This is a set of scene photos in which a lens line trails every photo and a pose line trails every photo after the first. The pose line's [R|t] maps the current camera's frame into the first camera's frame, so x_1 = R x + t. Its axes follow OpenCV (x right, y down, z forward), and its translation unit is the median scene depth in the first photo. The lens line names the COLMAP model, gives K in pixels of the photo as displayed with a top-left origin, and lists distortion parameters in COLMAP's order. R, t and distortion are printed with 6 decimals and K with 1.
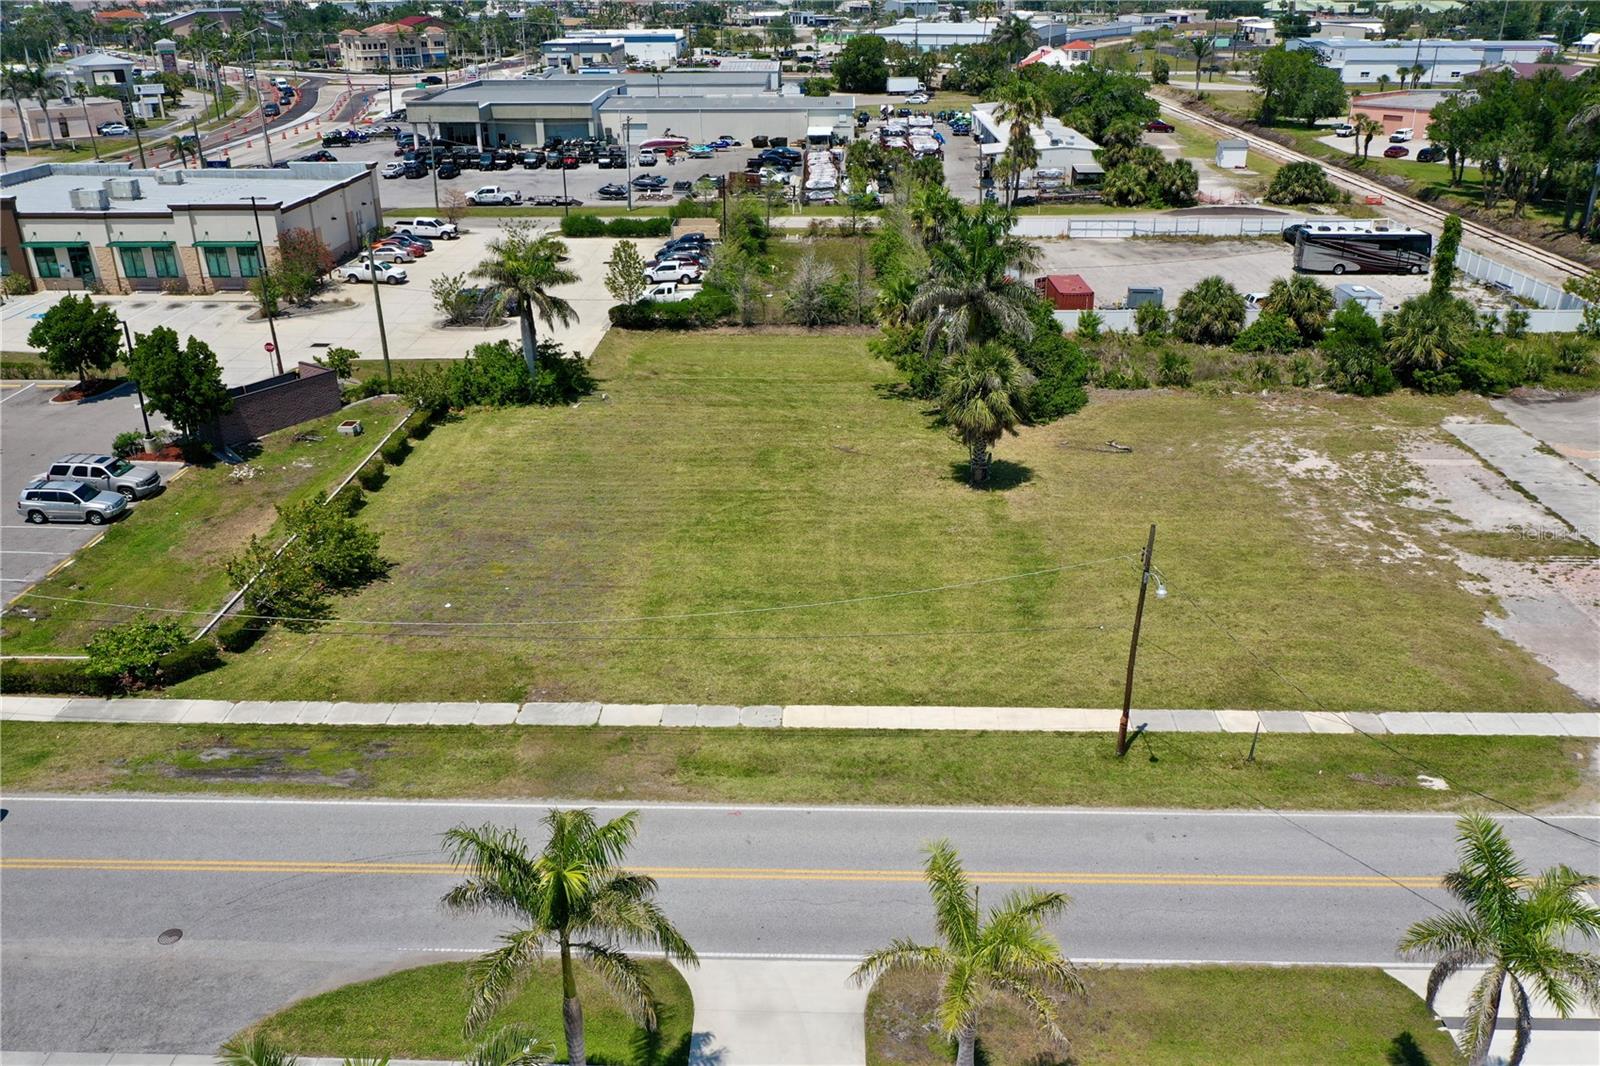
lens RADIAL K [[1265.0, 0, 801.2], [0, 1265.0, 523.5], [0, 0, 1]] dist [-0.005887, 0.000332]
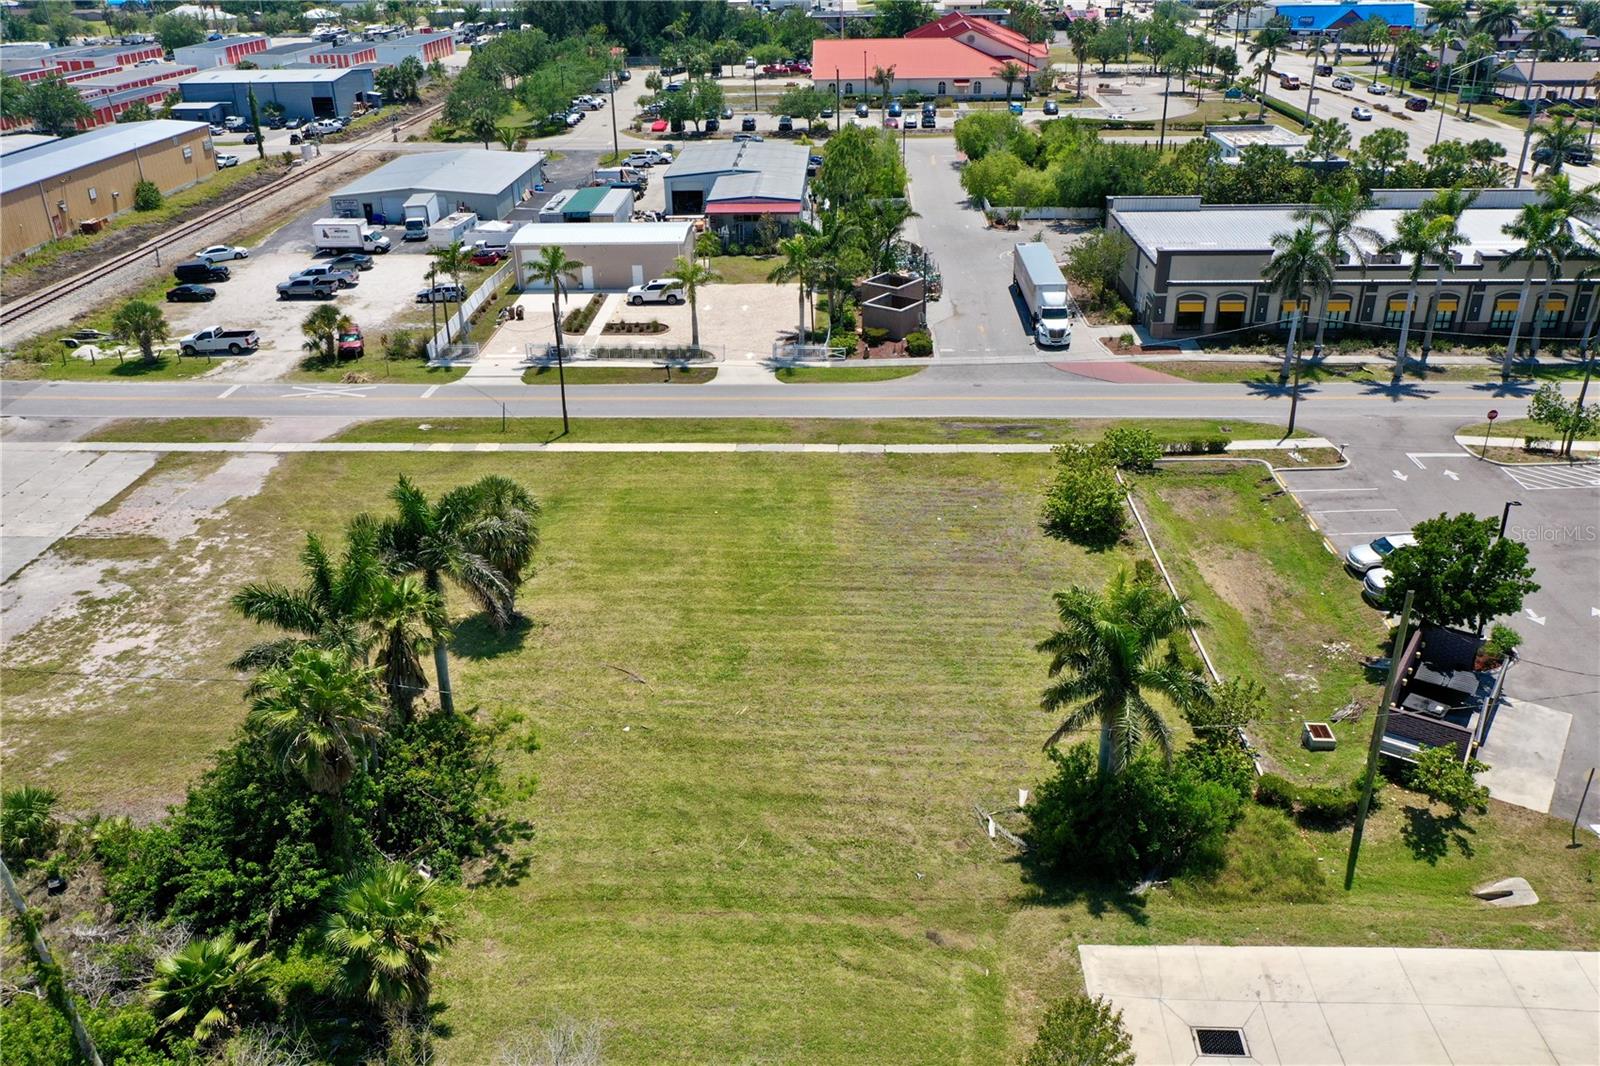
lens RADIAL K [[1265.0, 0, 801.2], [0, 1265.0, 523.5], [0, 0, 1]] dist [-0.005887, 0.000332]
pose [[-0.999732, 0.013009, 0.019156, -0.083905], [0.023010, 0.650729, 0.758961, -0.682944], [-0.002592, 0.759199, -0.650854, 1.347149]]
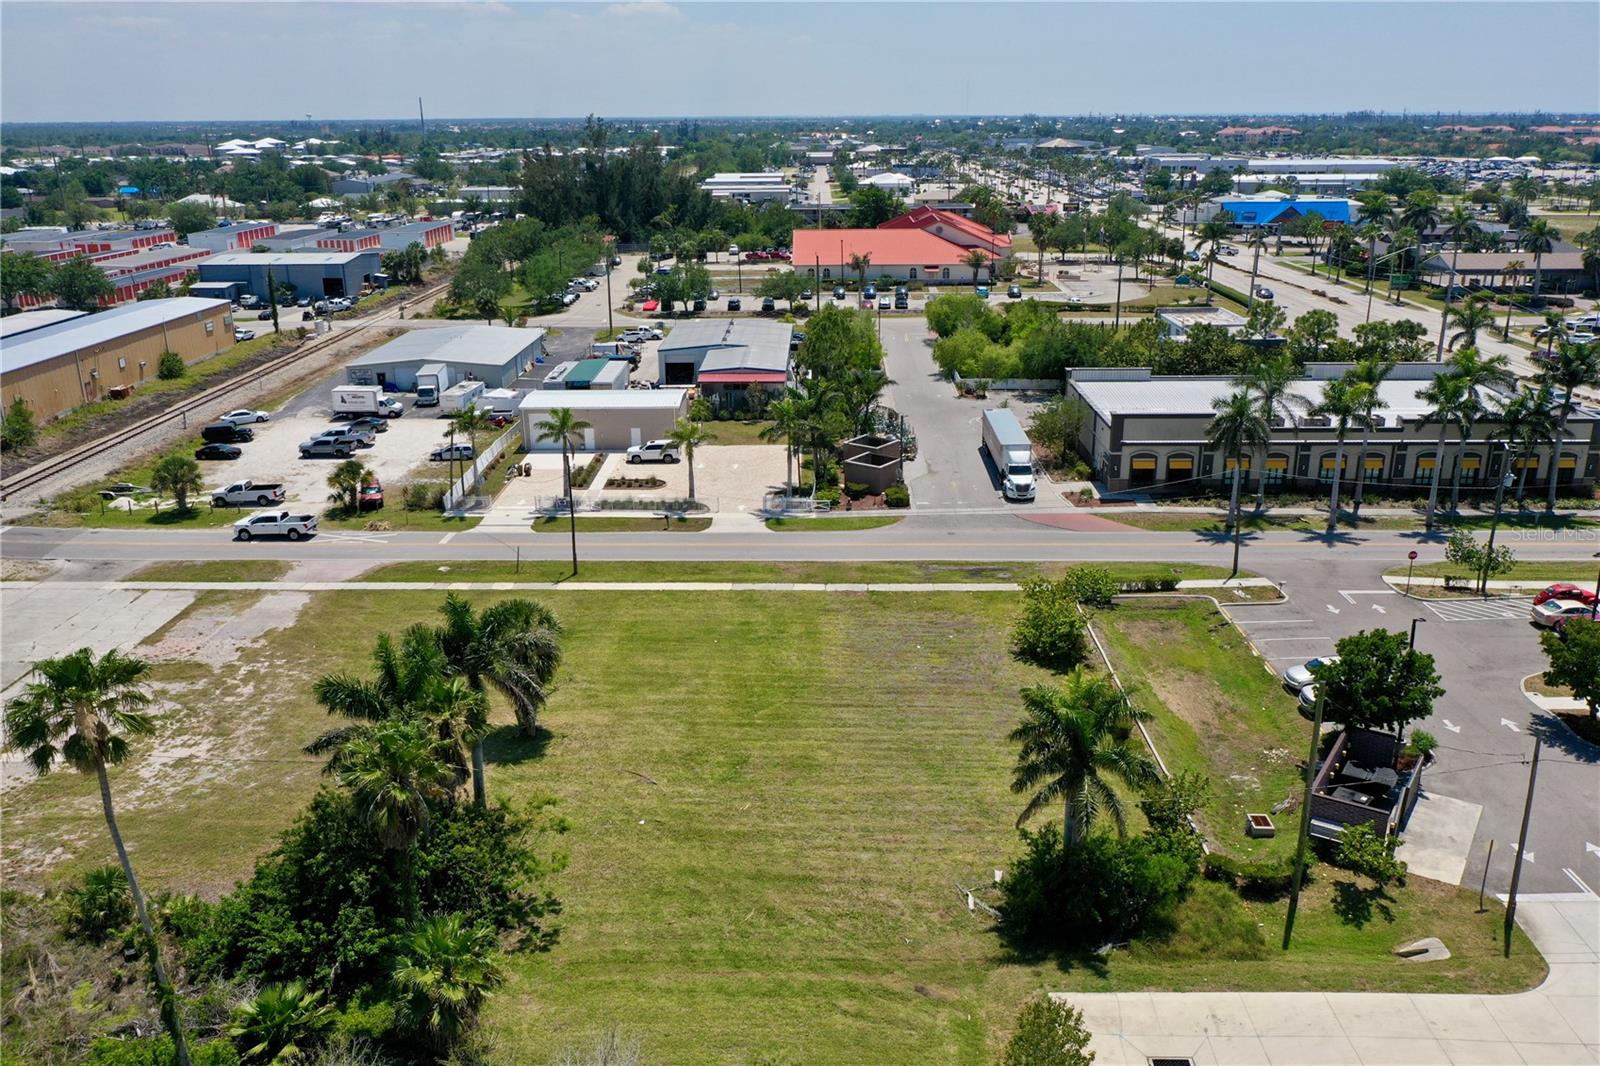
lens RADIAL K [[1265.0, 0, 801.2], [0, 1265.0, 523.5], [0, 0, 1]] dist [-0.005887, 0.000332]
pose [[-0.999903, 0.013578, -0.003033, -0.070456], [0.008155, 0.748654, 0.662911, -0.732444], [0.011272, 0.662822, -0.748692, 1.440346]]
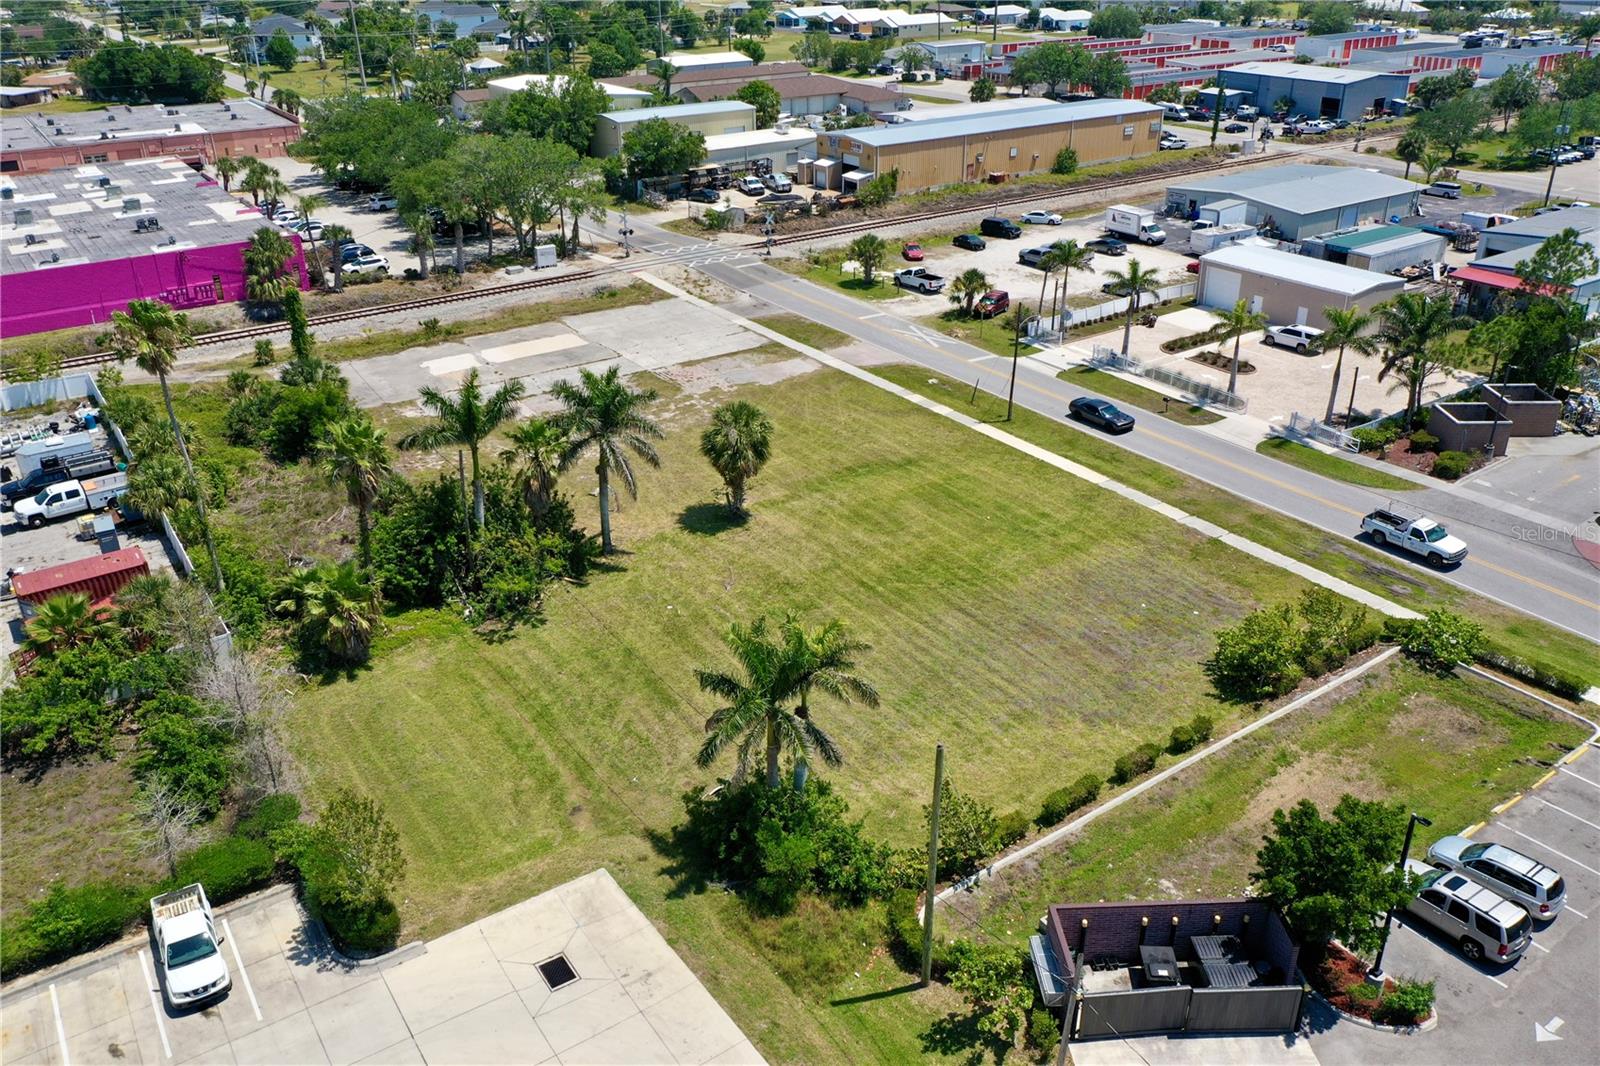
lens RADIAL K [[1265.0, 0, 801.2], [0, 1265.0, 523.5], [0, 0, 1]] dist [-0.005887, 0.000332]
pose [[-0.592903, -0.343549, 0.728313, -0.660162], [0.331156, 0.720394, 0.609400, -0.632742], [-0.734031, 0.602501, -0.313355, 1.151340]]
